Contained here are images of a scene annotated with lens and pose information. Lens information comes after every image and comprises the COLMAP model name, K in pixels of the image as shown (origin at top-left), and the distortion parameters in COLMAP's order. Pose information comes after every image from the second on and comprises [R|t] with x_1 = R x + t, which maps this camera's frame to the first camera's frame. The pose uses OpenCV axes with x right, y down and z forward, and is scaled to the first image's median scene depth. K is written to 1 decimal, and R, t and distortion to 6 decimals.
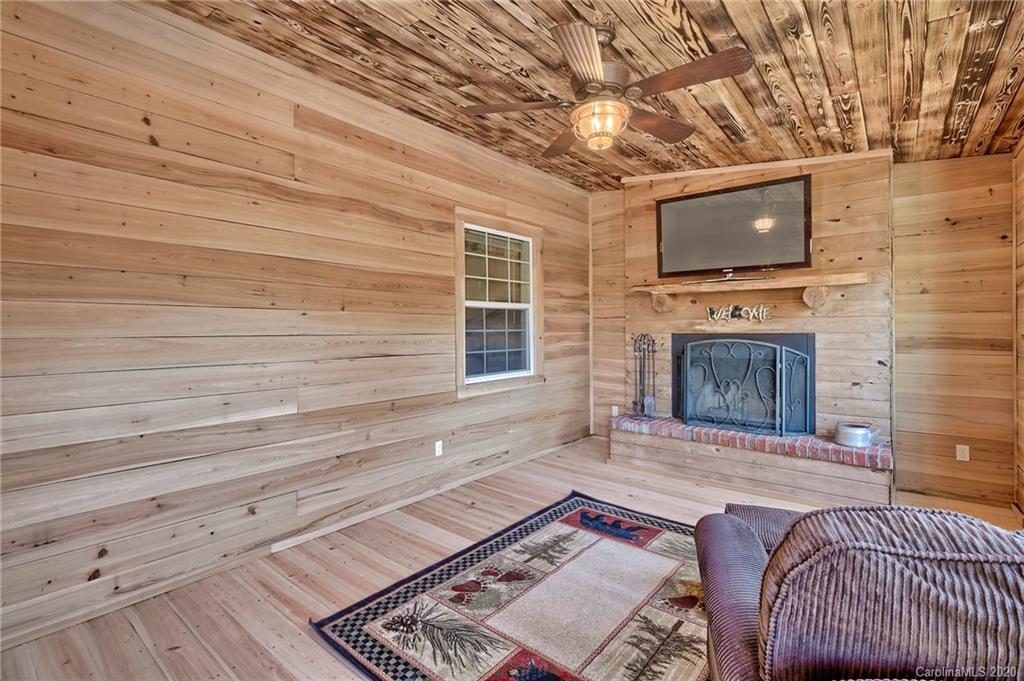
lens RADIAL K [[475.0, 0, 509.5], [0, 475.0, 330.7], [0, 0, 1]] dist [0.003813, 0.000434]
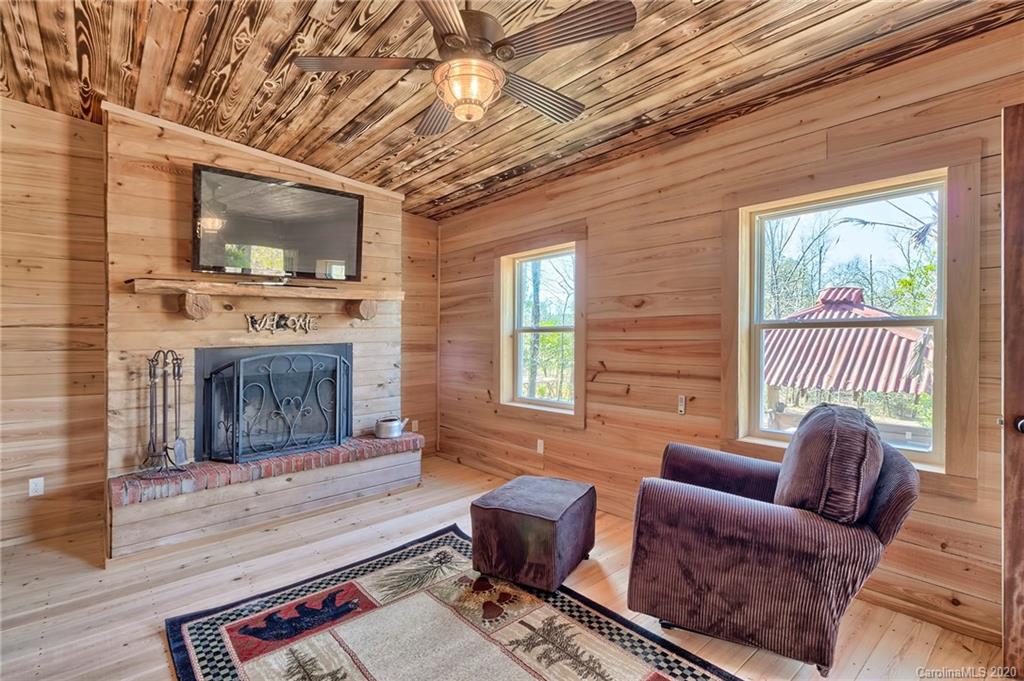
lens RADIAL K [[475.0, 0, 509.4], [0, 475.0, 339.6], [0, 0, 1]] dist [0.003813, 0.000434]
pose [[0.169193, -0.012922, 0.985498, -0.387858], [0.023290, 0.999687, 0.009109, -0.003977], [-0.985308, 0.021411, 0.169441, 0.504119]]
